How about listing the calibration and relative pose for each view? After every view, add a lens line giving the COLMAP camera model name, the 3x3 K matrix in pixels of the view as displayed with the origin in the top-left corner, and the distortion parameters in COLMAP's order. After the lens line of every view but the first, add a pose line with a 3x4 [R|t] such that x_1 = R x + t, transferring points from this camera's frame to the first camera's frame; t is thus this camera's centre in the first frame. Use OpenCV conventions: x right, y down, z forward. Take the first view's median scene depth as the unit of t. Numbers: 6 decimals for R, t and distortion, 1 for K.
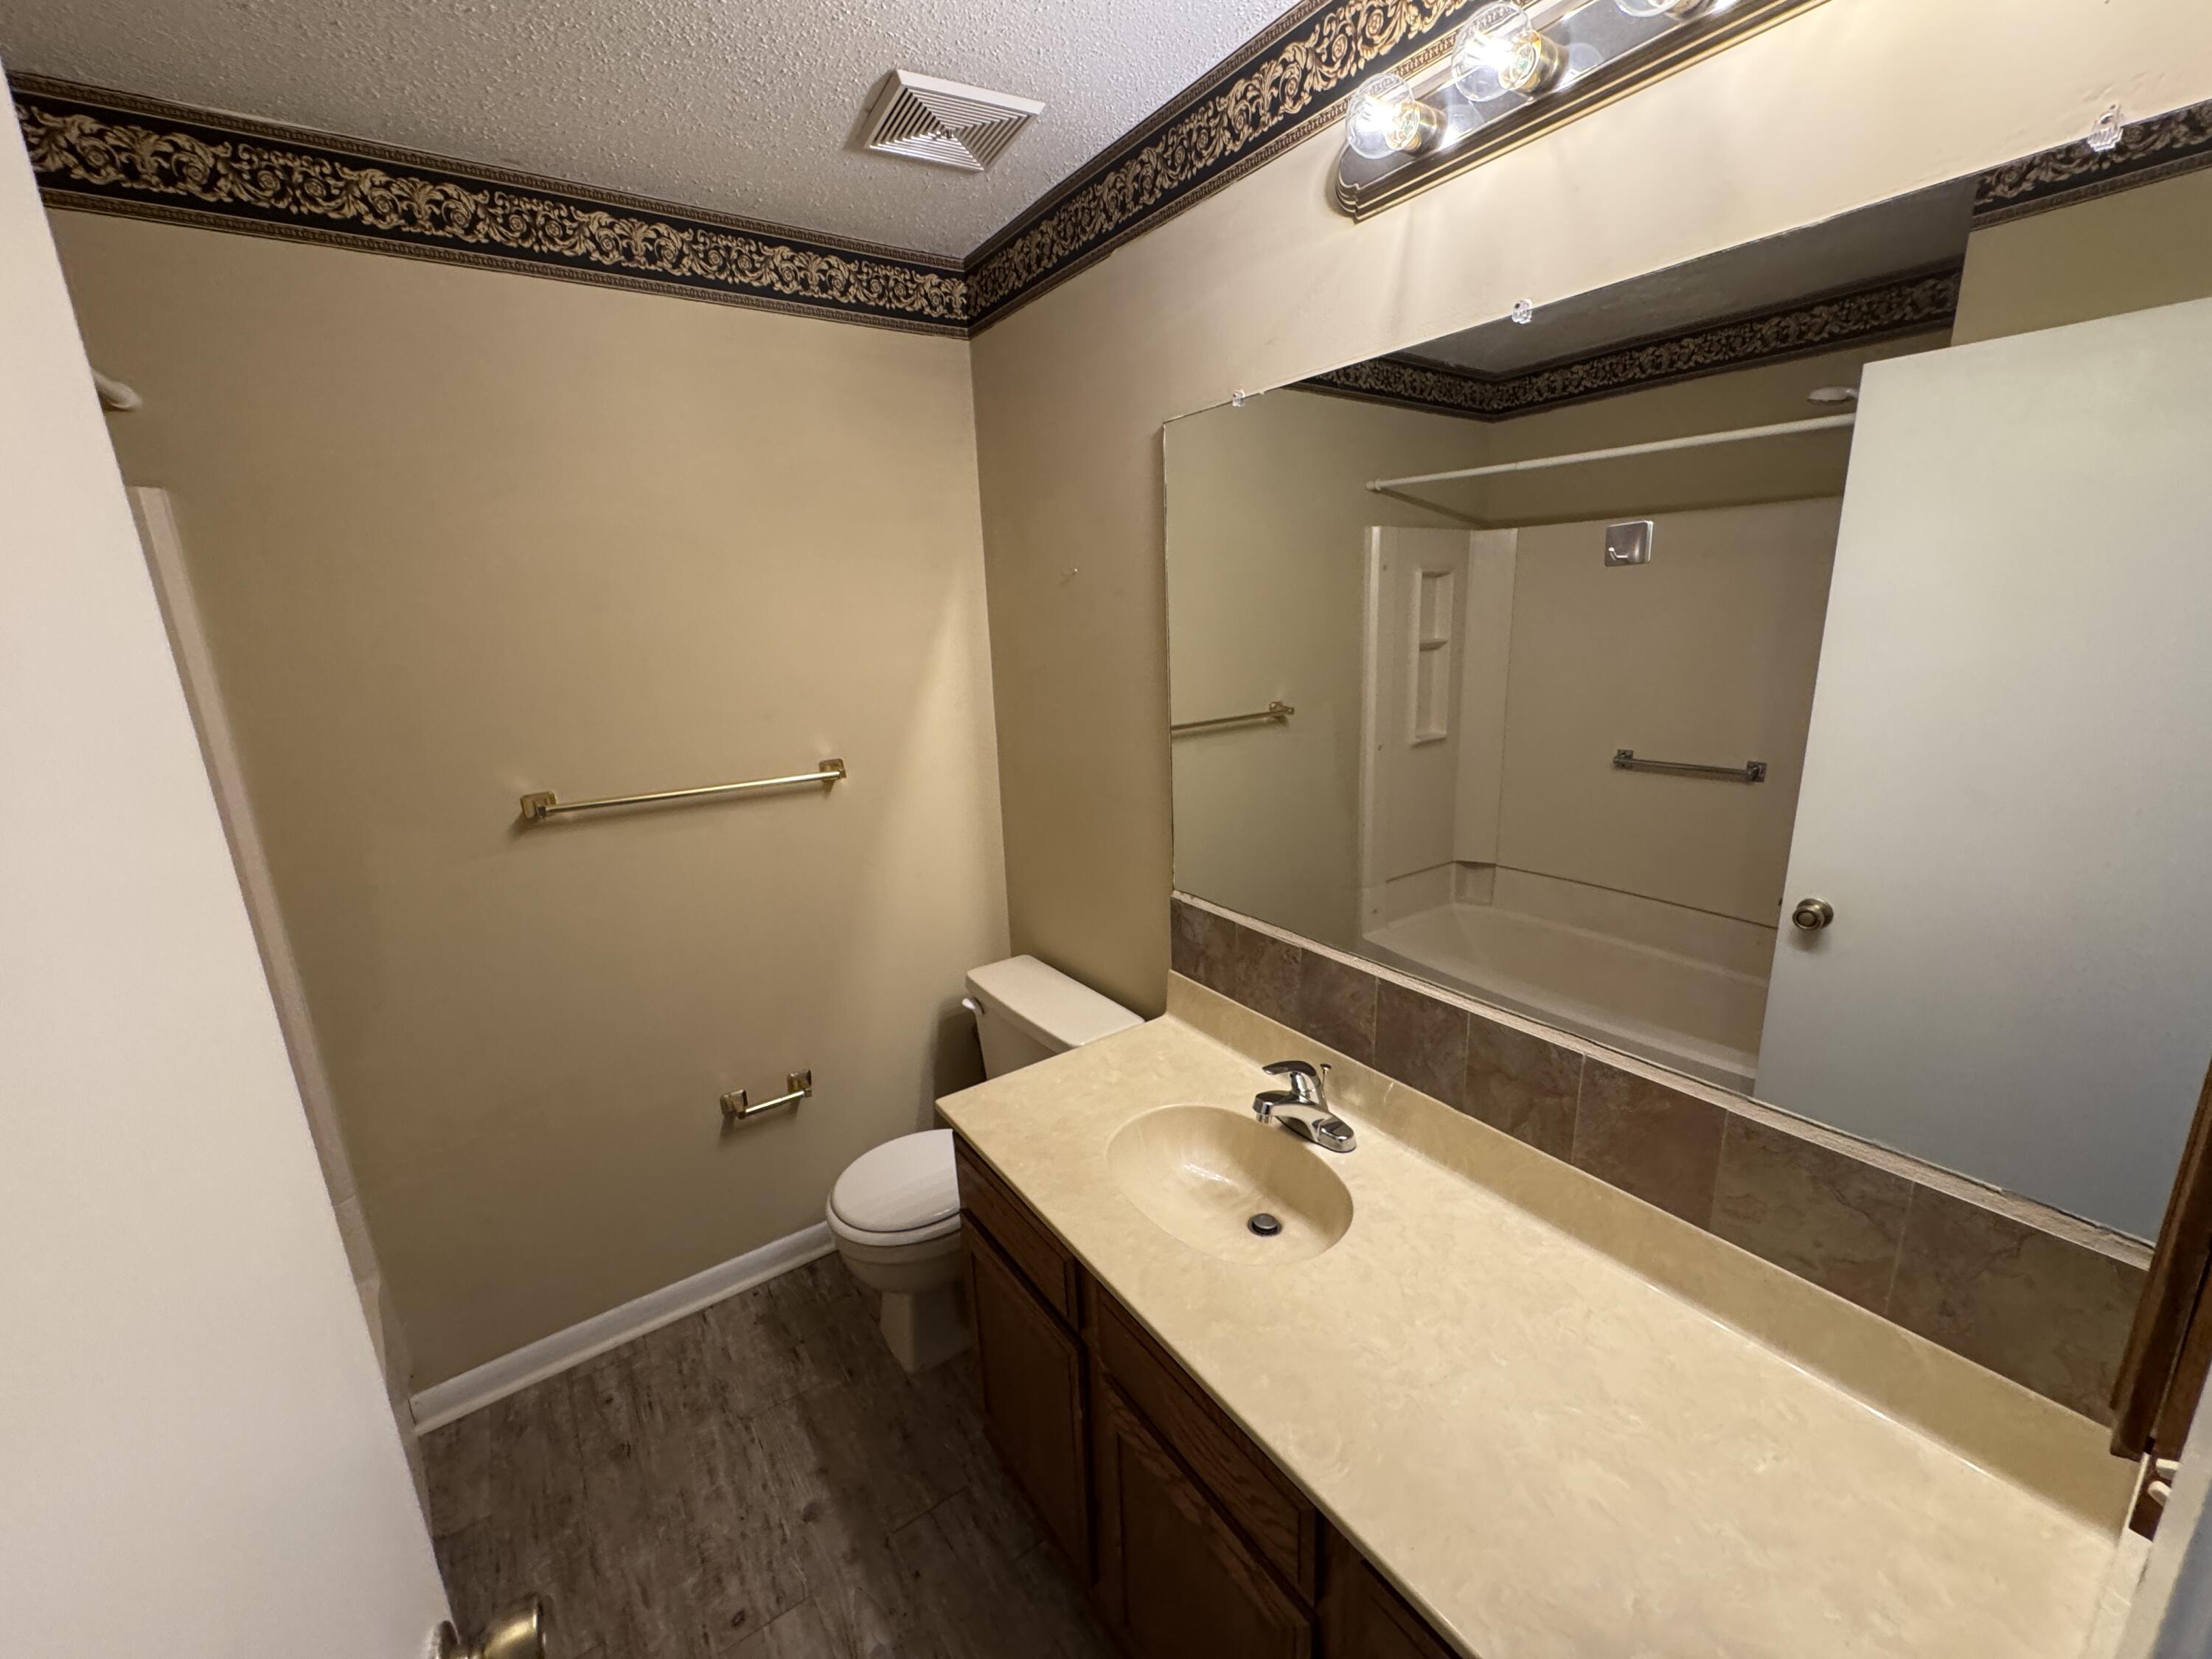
lens RADIAL K [[883.8, 0, 1103.3], [0, 883.8, 836.6], [0, 0, 1]] dist [-0.009597, 0.000181]
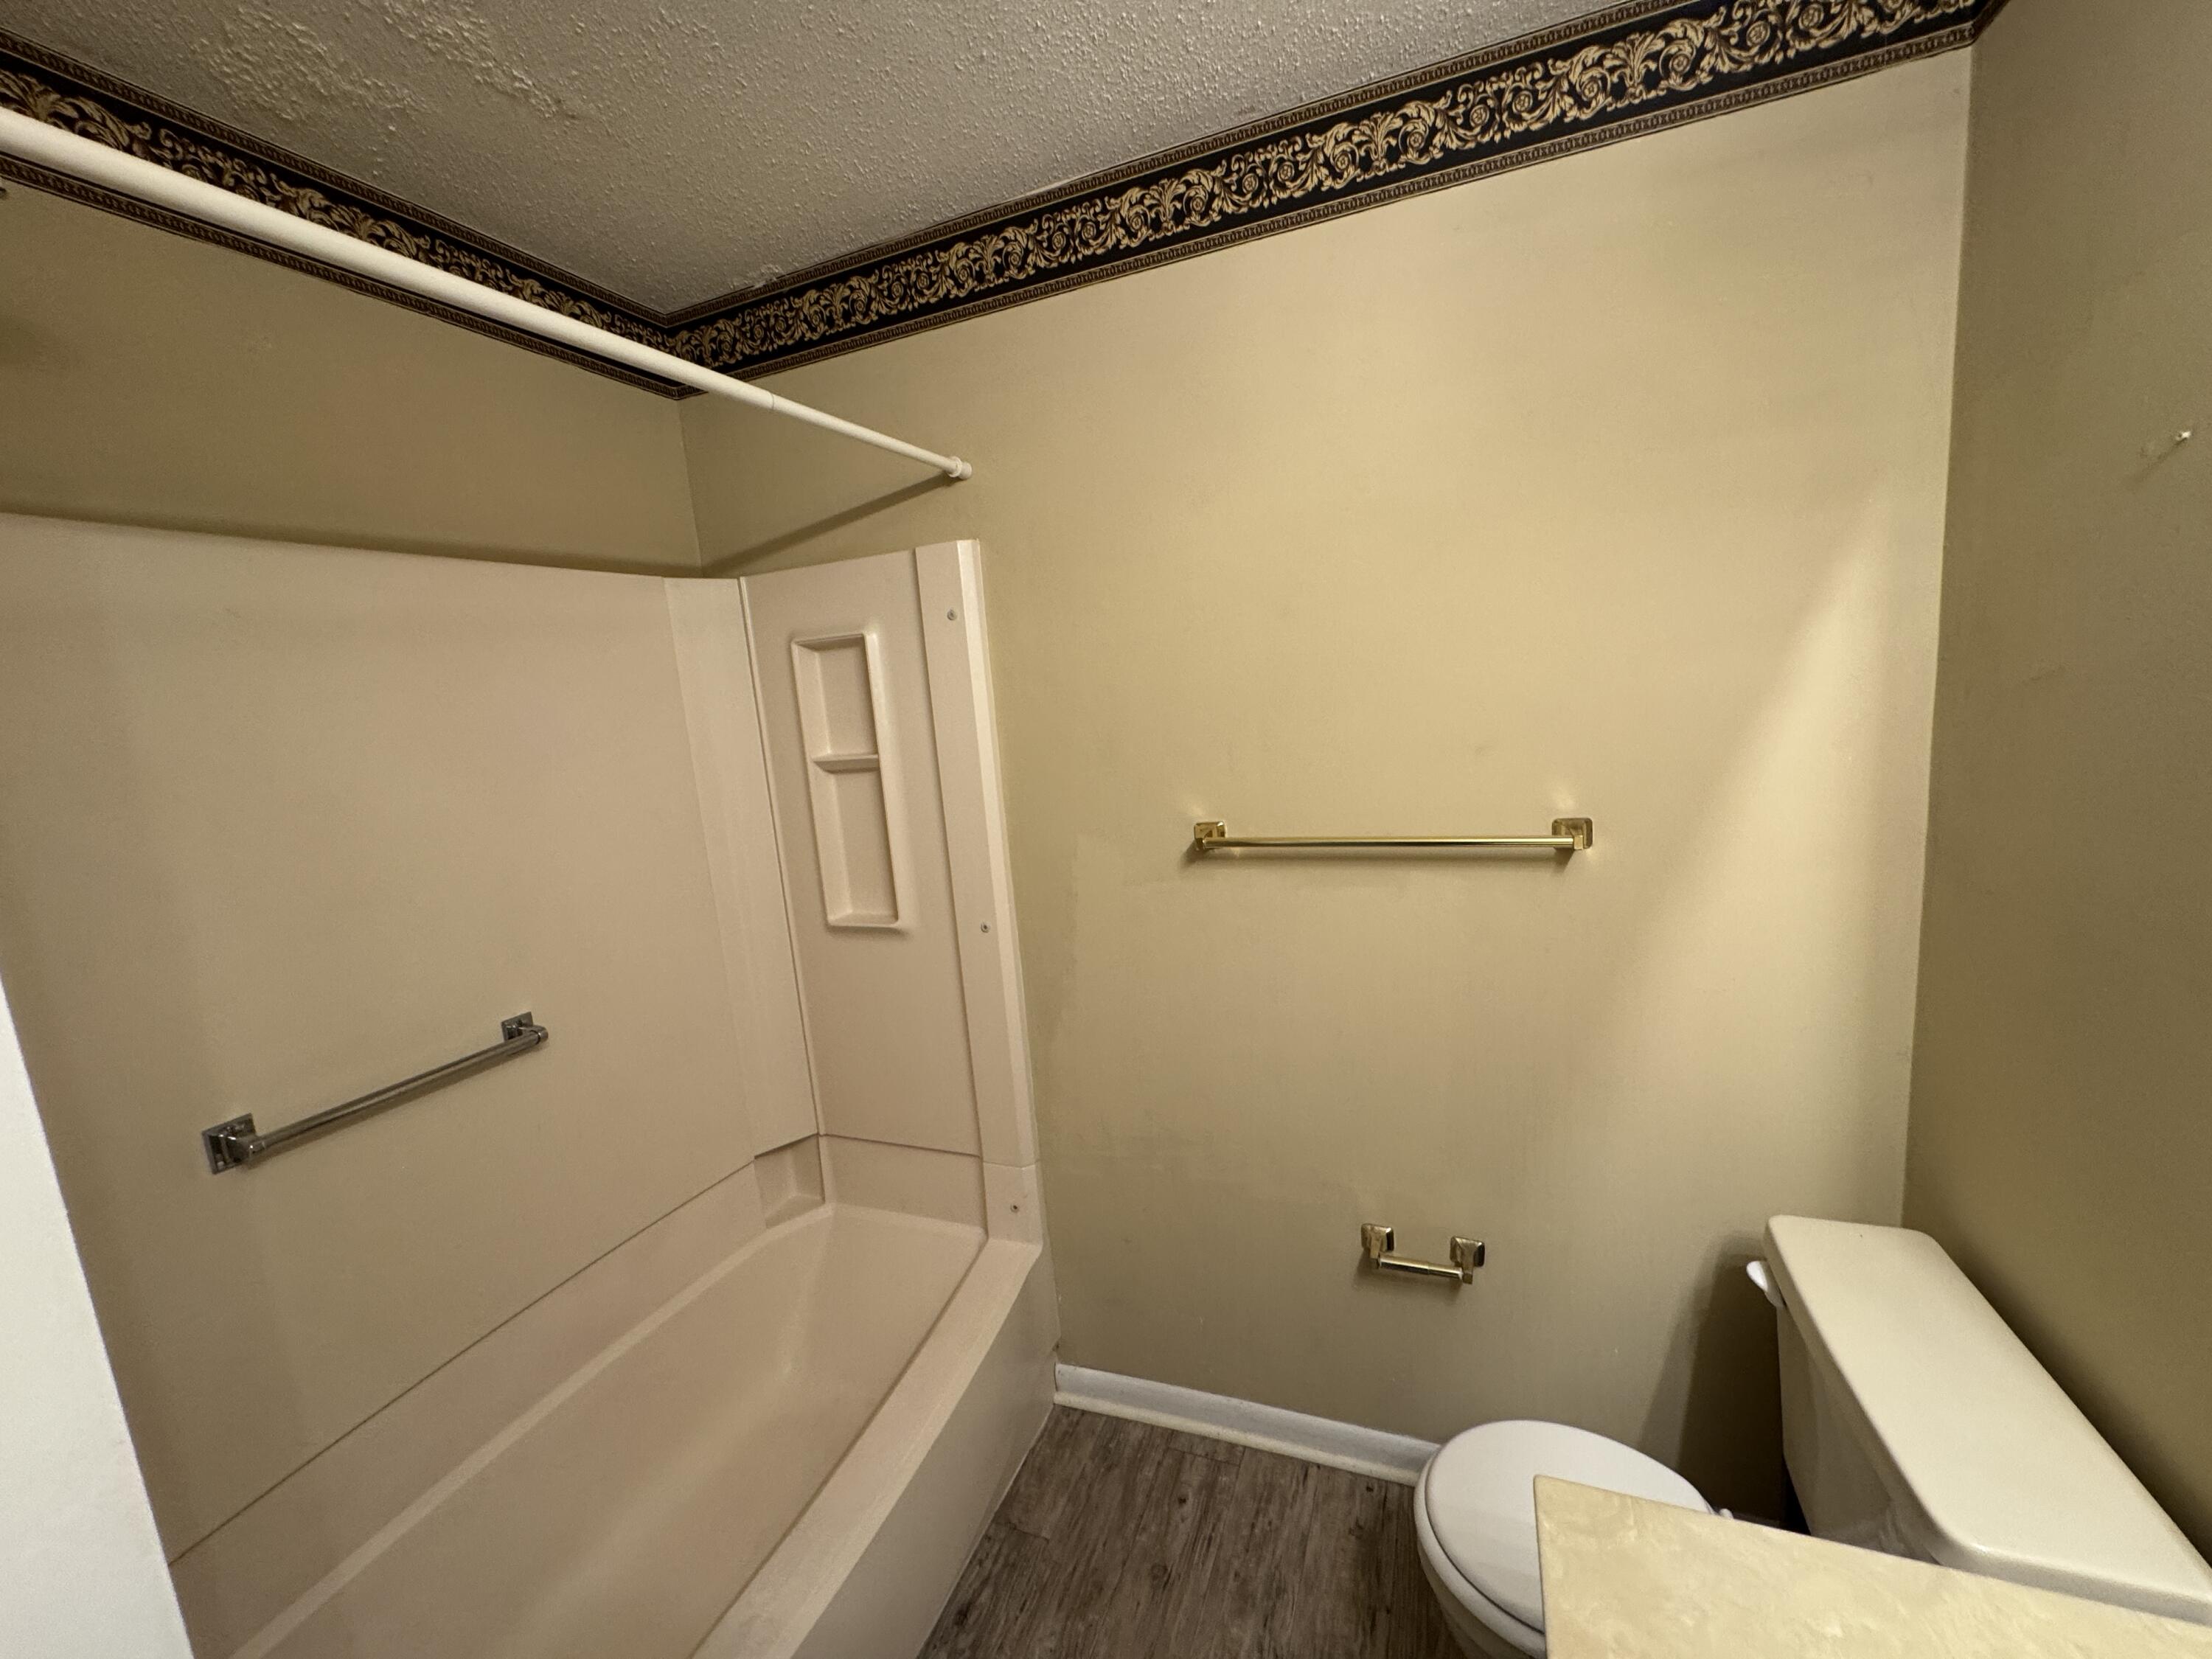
lens RADIAL K [[883.8, 0, 1111.3], [0, 883.8, 816.4], [0, 0, 1]] dist [-0.009597, 0.000181]
pose [[0.548928, 0.121470, -0.826997, 0.055027], [-0.135842, 0.989196, 0.055127, -0.089620], [0.824758, 0.082080, 0.559497, 0.394351]]
